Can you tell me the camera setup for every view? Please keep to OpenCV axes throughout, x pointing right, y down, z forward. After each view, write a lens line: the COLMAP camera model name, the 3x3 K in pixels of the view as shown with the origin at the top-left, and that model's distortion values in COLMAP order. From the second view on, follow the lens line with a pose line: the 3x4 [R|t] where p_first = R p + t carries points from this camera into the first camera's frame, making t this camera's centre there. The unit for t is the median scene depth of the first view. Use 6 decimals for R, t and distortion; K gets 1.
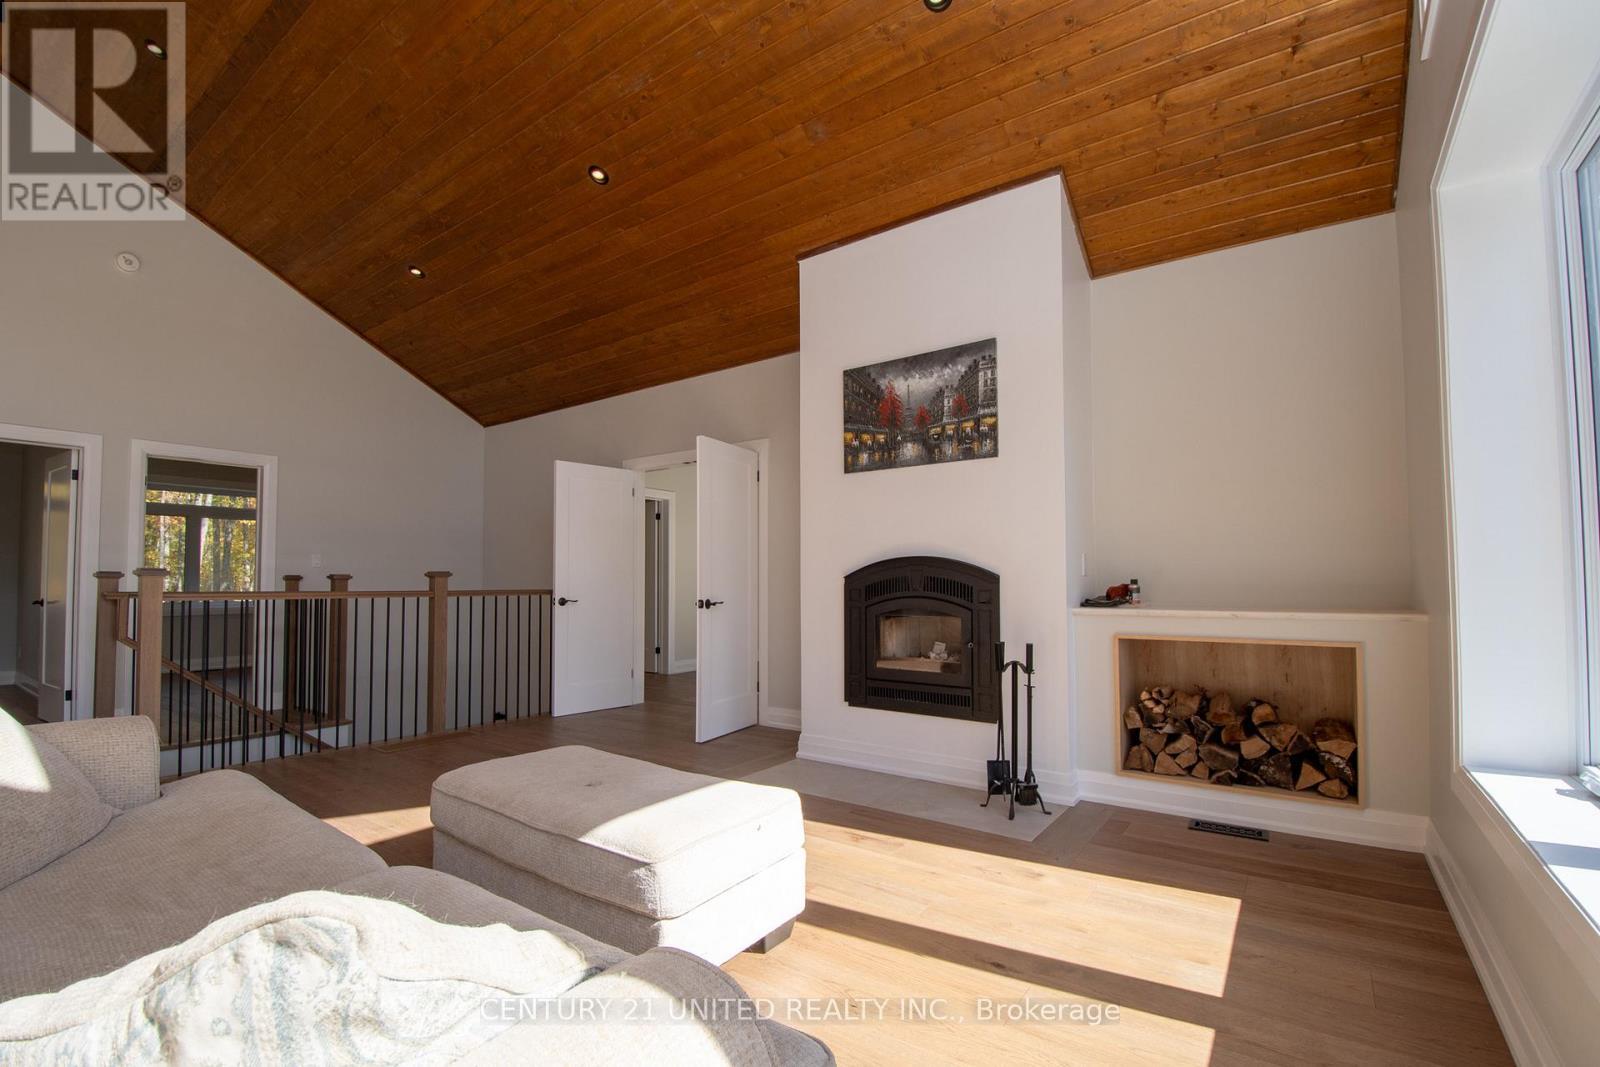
lens RADIAL K [[699.9, 0, 793.8], [0, 699.9, 559.7], [0, 0, 1]] dist [0.013058, -0.023249]
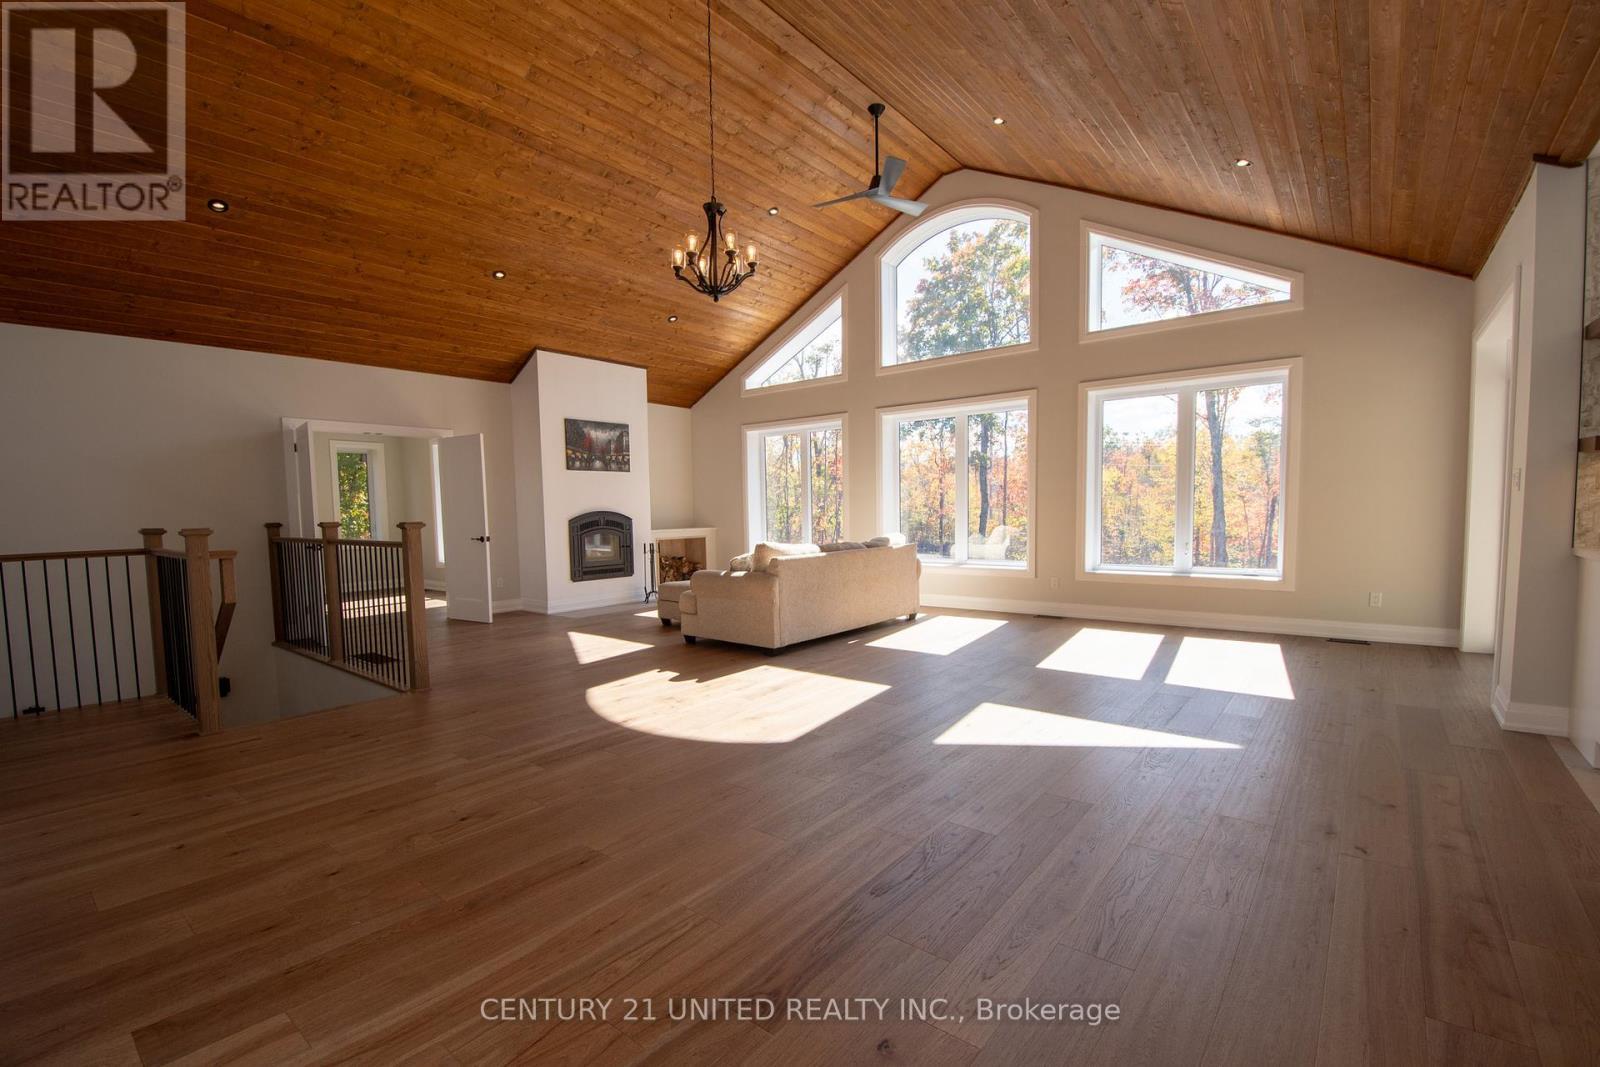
lens RADIAL K [[699.9, 0, 793.8], [0, 699.9, 559.7], [0, 0, 1]] dist [0.013058, -0.023249]
pose [[0.060103, -0.074001, 0.995445, -2.016108], [-0.017184, 0.997024, 0.075156, -0.028678], [-0.998044, -0.021622, 0.058653, 0.227704]]
